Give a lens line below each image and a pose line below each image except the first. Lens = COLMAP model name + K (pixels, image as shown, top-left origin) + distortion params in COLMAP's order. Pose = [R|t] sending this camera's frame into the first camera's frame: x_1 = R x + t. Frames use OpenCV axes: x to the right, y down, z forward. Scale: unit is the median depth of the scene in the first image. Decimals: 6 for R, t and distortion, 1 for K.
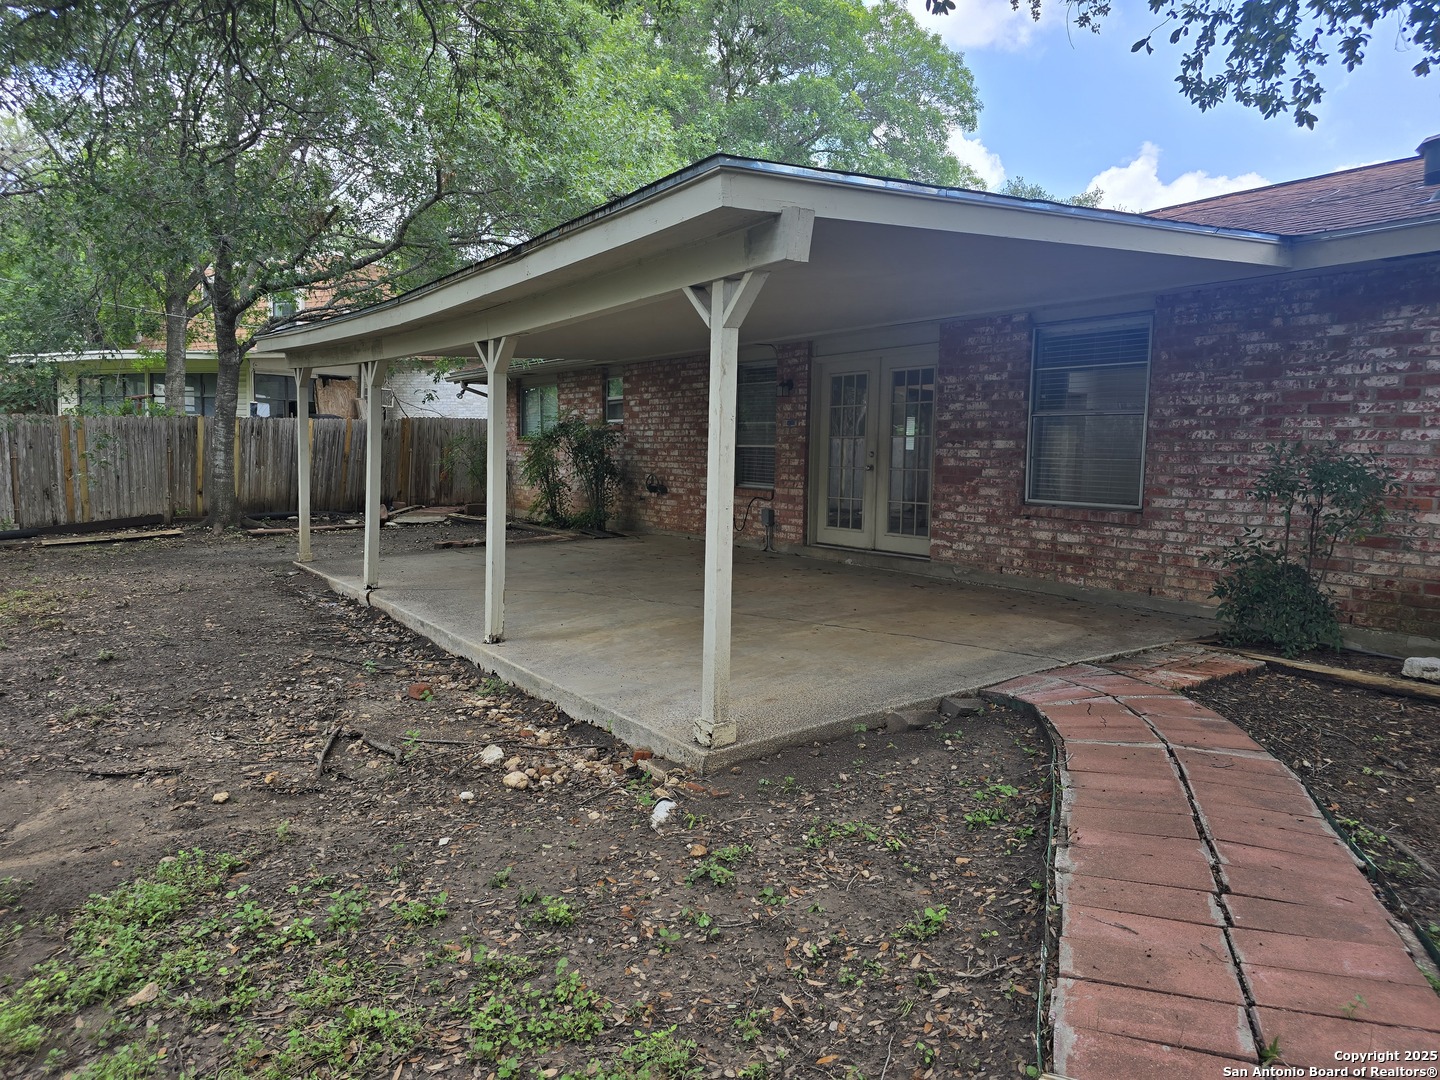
lens RADIAL K [[961.2, 0, 720.2], [0, 961.2, 541.5], [0, 0, 1]] dist [0.055139, -0.045385]
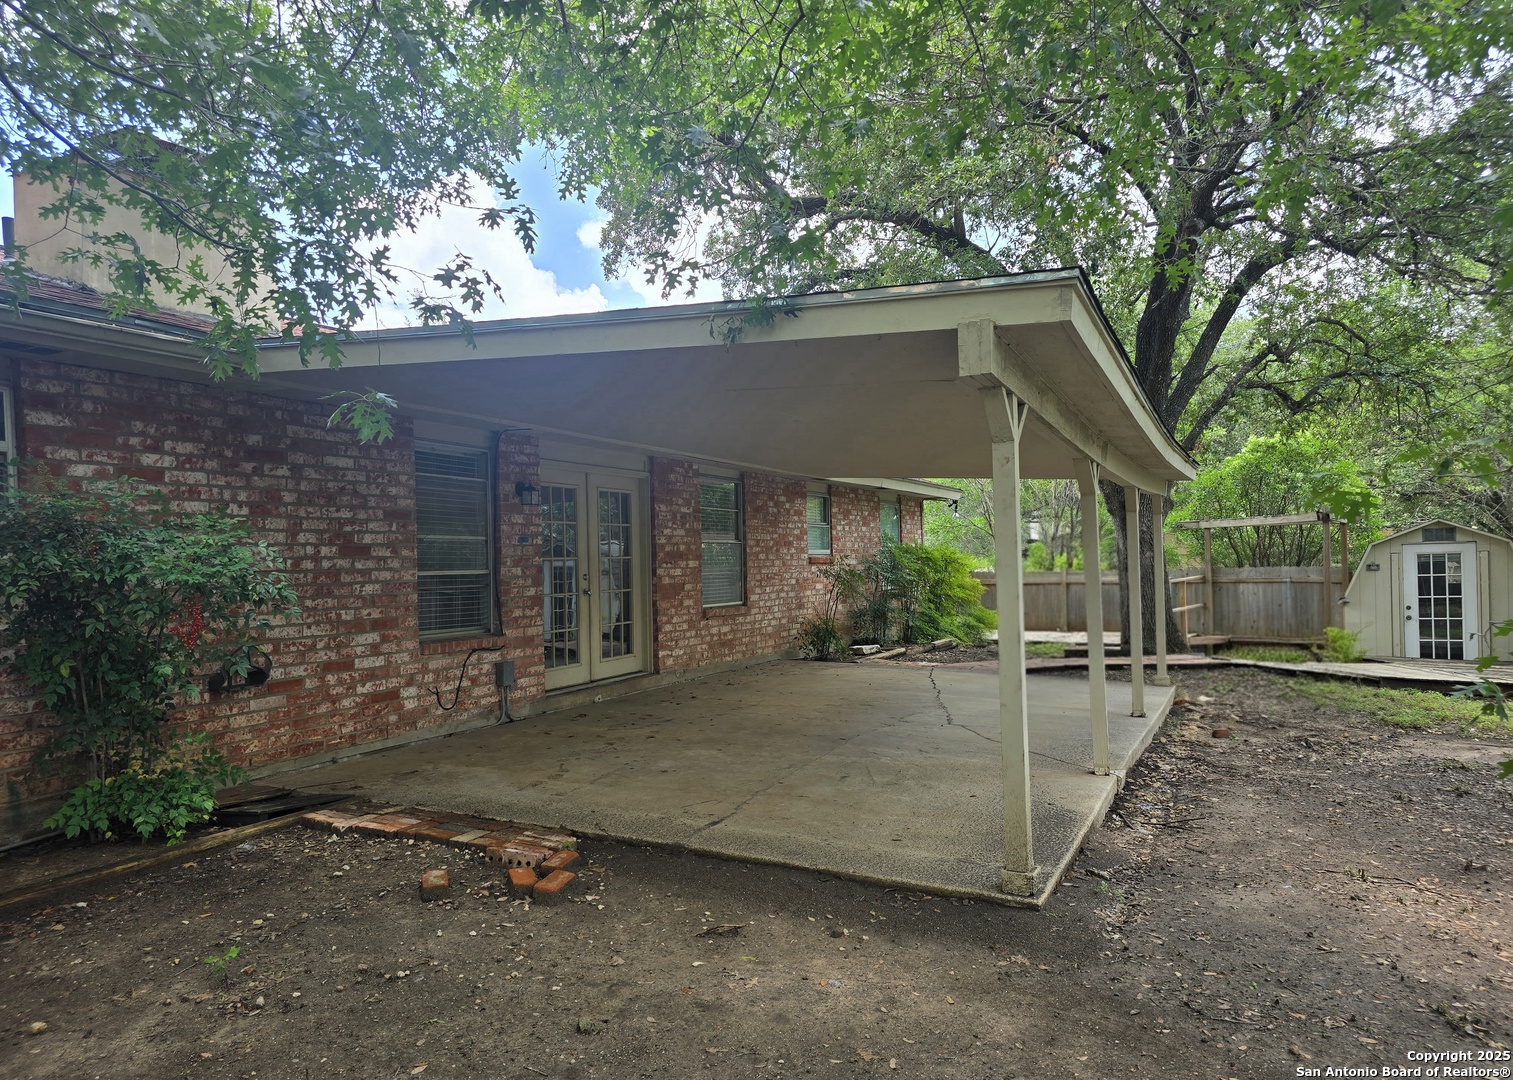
lens RADIAL K [[1029.8, 0, 756.9], [0, 1029.8, 540.1], [0, 0, 1]] dist [-0.001307, -0.000122]
pose [[-0.495854, 0.004928, 0.868392, -0.709384], [0.085988, 0.995348, 0.043451, -0.142133], [-0.864138, 0.096216, -0.493971, 1.236267]]
